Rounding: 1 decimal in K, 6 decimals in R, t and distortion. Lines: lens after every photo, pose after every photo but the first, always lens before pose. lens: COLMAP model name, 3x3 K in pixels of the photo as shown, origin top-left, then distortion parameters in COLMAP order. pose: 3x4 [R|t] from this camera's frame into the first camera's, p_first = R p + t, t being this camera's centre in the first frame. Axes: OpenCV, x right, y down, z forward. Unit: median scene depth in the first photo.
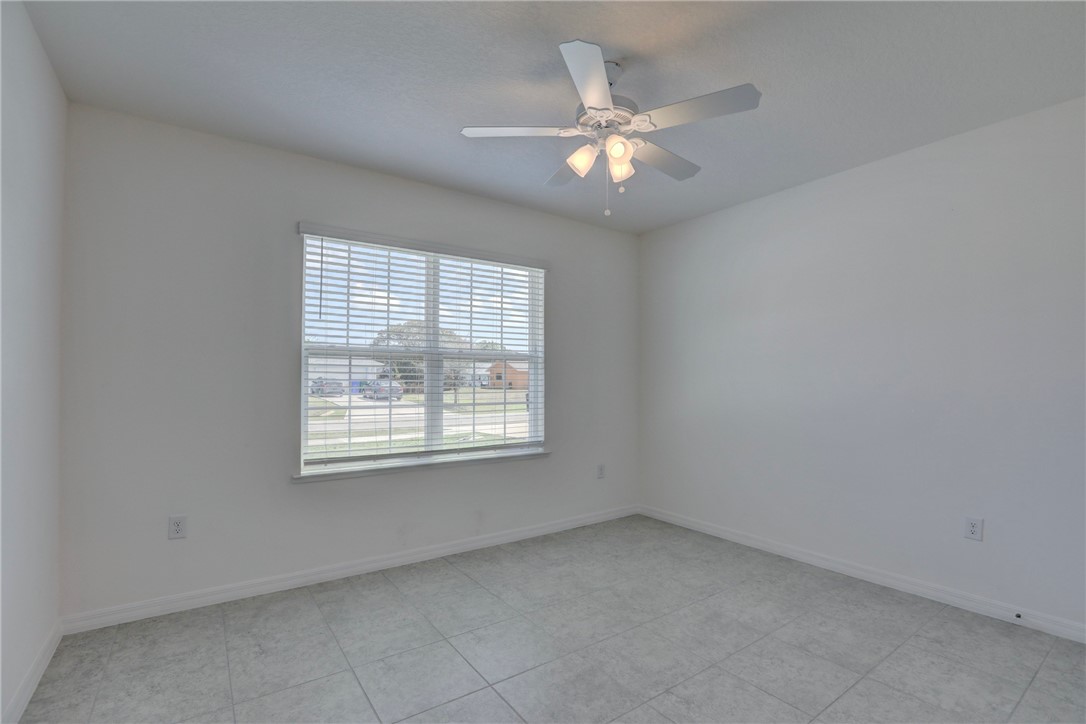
lens RADIAL K [[494.3, 0, 548.8], [0, 494.3, 361.3], [0, 0, 1]] dist [-0.045561, 0.014028]
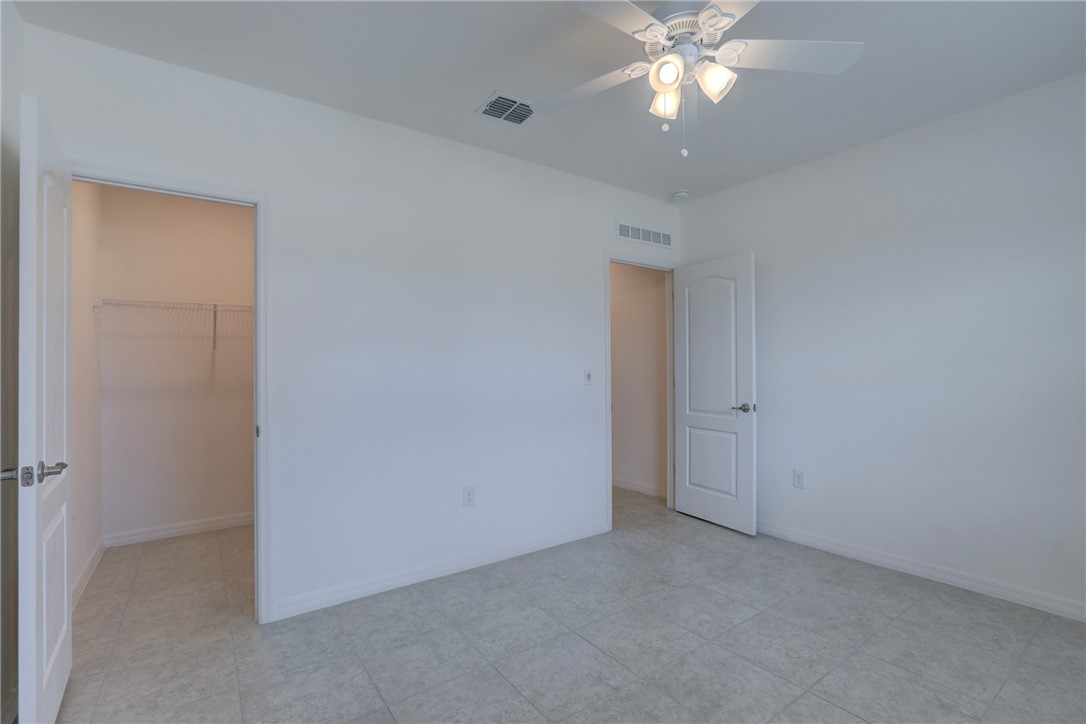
lens RADIAL K [[494.3, 0, 548.8], [0, 494.3, 361.3], [0, 0, 1]] dist [-0.045561, 0.014028]
pose [[-0.999970, 0.007267, -0.002760, 0.192332], [0.007413, 0.998327, -0.057347, 0.045729], [0.002339, -0.057366, -0.998350, 1.012030]]
